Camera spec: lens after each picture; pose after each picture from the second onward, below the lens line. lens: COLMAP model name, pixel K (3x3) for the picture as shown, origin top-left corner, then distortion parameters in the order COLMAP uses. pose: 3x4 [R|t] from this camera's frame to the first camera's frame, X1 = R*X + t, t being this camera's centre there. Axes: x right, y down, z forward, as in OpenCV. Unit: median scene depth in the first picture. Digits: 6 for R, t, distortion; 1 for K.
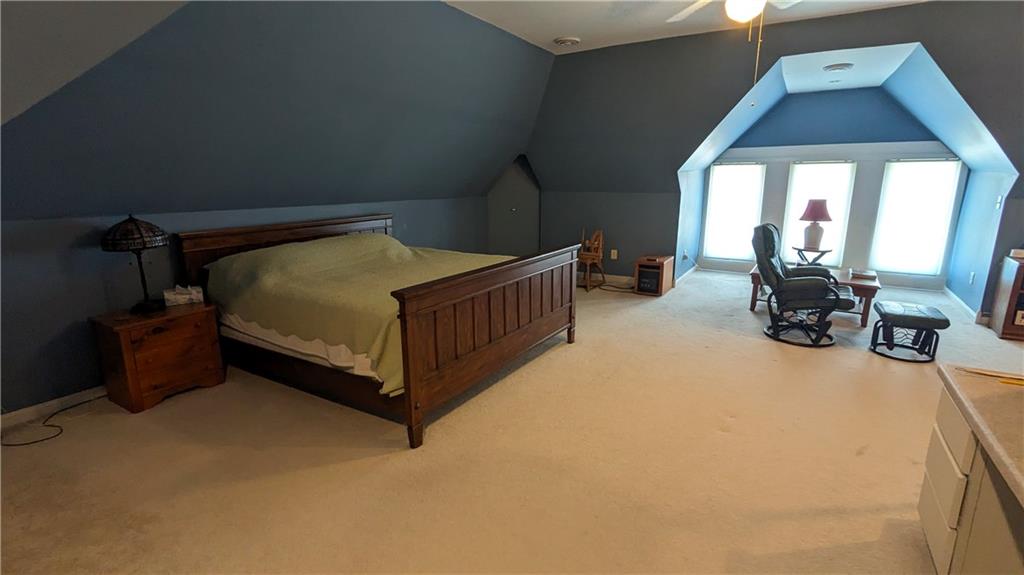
lens RADIAL K [[481.5, 0, 515.0], [0, 481.5, 286.1], [0, 0, 1]] dist [0.004035, 0.000166]
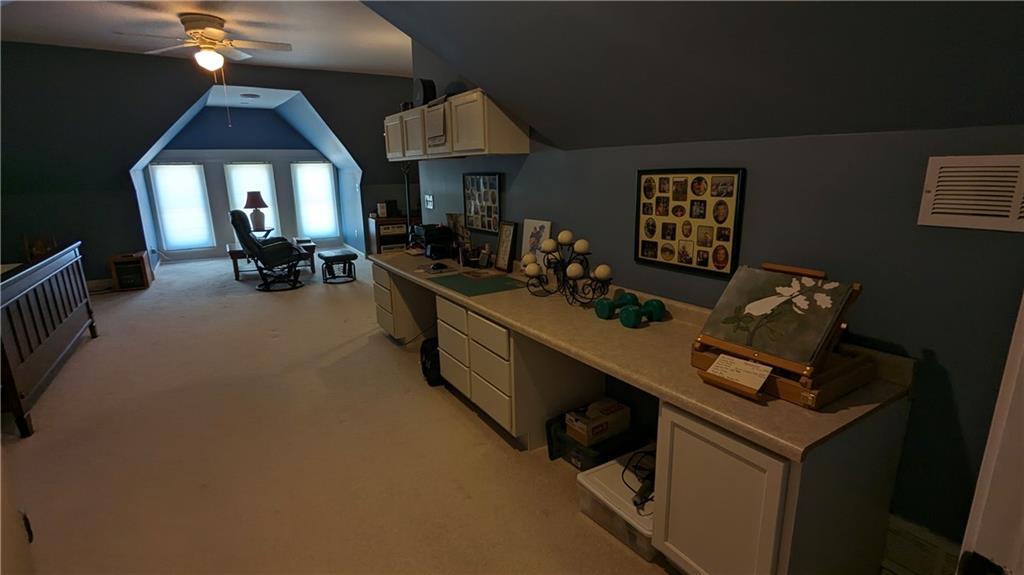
lens RADIAL K [[481.5, 0, 511.2], [0, 481.5, 287.2], [0, 0, 1]] dist [0.004035, 0.000166]
pose [[0.444999, -0.218574, 0.868448, -0.288166], [0.212108, 0.967888, 0.134916, 0.049316], [-0.870049, 0.124167, 0.477071, -0.225731]]
